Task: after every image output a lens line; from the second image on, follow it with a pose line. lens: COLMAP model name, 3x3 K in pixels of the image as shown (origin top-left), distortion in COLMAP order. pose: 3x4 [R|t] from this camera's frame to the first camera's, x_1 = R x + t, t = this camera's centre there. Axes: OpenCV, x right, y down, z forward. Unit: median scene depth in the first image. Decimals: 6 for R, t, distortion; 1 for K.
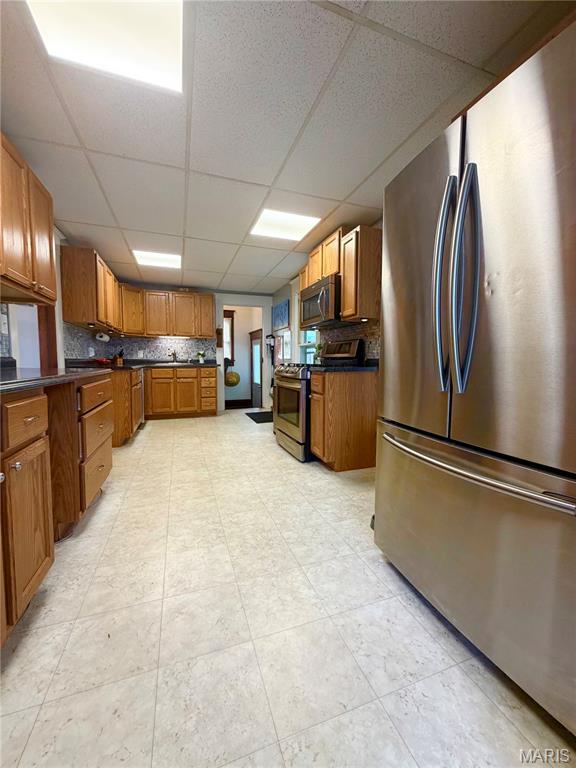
lens RADIAL K [[305.3, 0, 287.6], [0, 305.3, 381.1], [0, 0, 1]] dist [-0.002077, -0.000296]
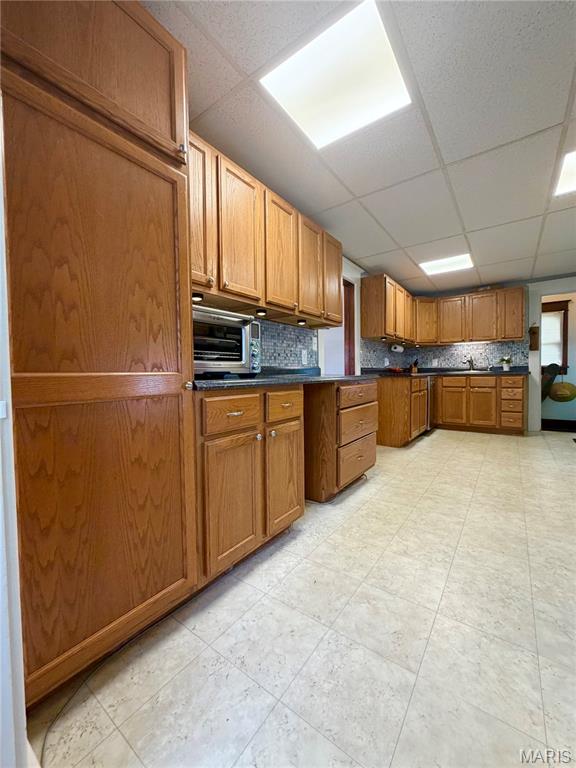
lens RADIAL K [[305.3, 0, 288.6], [0, 305.3, 381.8], [0, 0, 1]] dist [-0.002077, -0.000296]
pose [[0.565747, 0.013073, -0.824476, 0.136519], [-0.039849, 0.999140, -0.011501, 0.010009], [0.823616, 0.039361, 0.565781, 0.058074]]
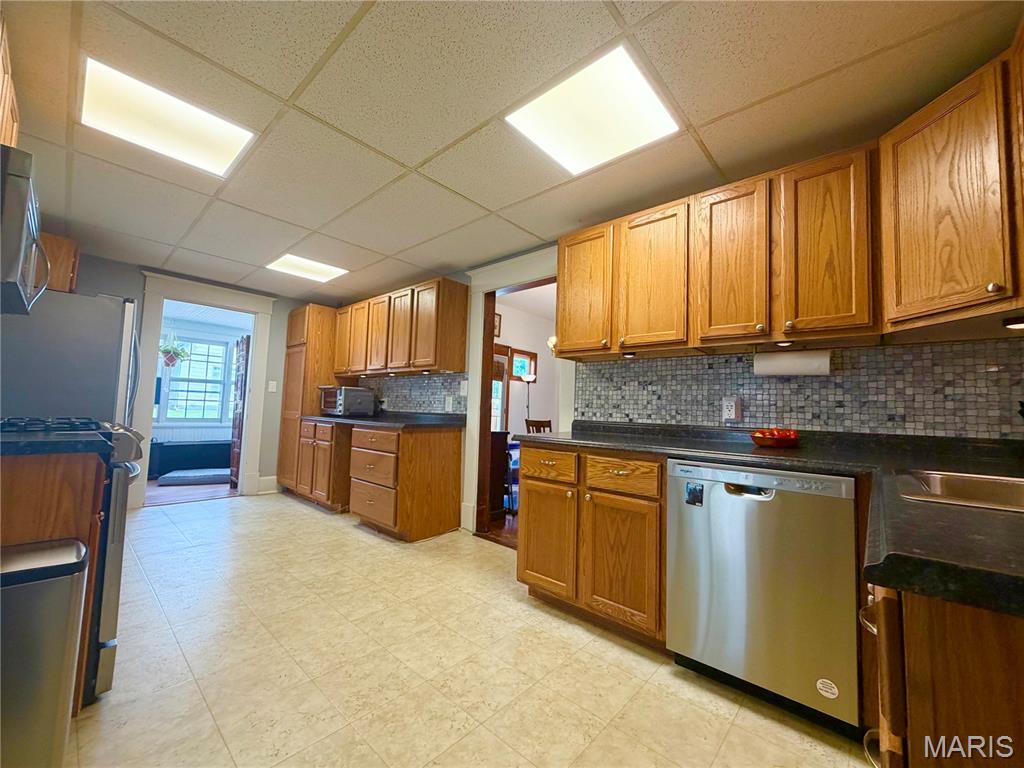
lens RADIAL K [[407.0, 0, 511.3], [0, 407.0, 385.6], [0, 0, 1]] dist [-0.002077, -0.000296]
pose [[-0.878437, -0.062912, -0.473698, -0.205056], [-0.069088, 0.997601, -0.004373, -0.141397], [0.472837, 0.028886, -0.880676, 1.797424]]
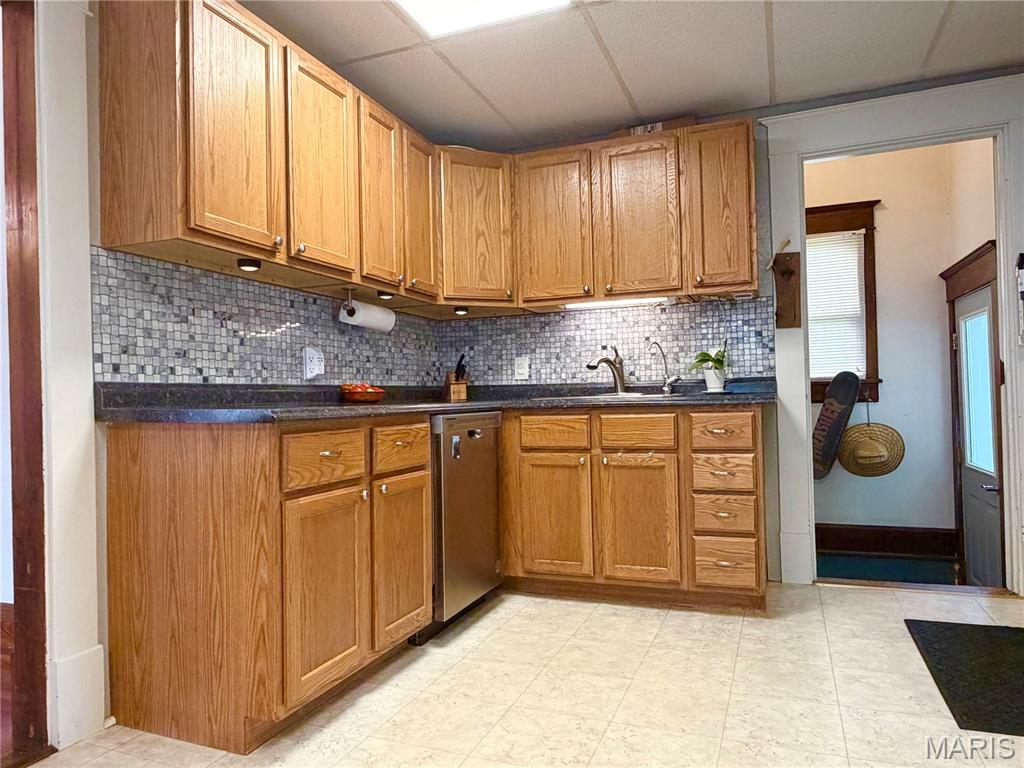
lens RADIAL K [[684.4, 0, 507.1], [0, 684.4, 390.0], [0, 0, 1]] dist [-0.005027, -0.002282]
pose [[0.748683, -0.026061, -0.662416, -0.049632], [-0.020534, 0.997836, -0.062466, -0.038239], [0.662611, 0.060369, 0.746527, 0.831068]]
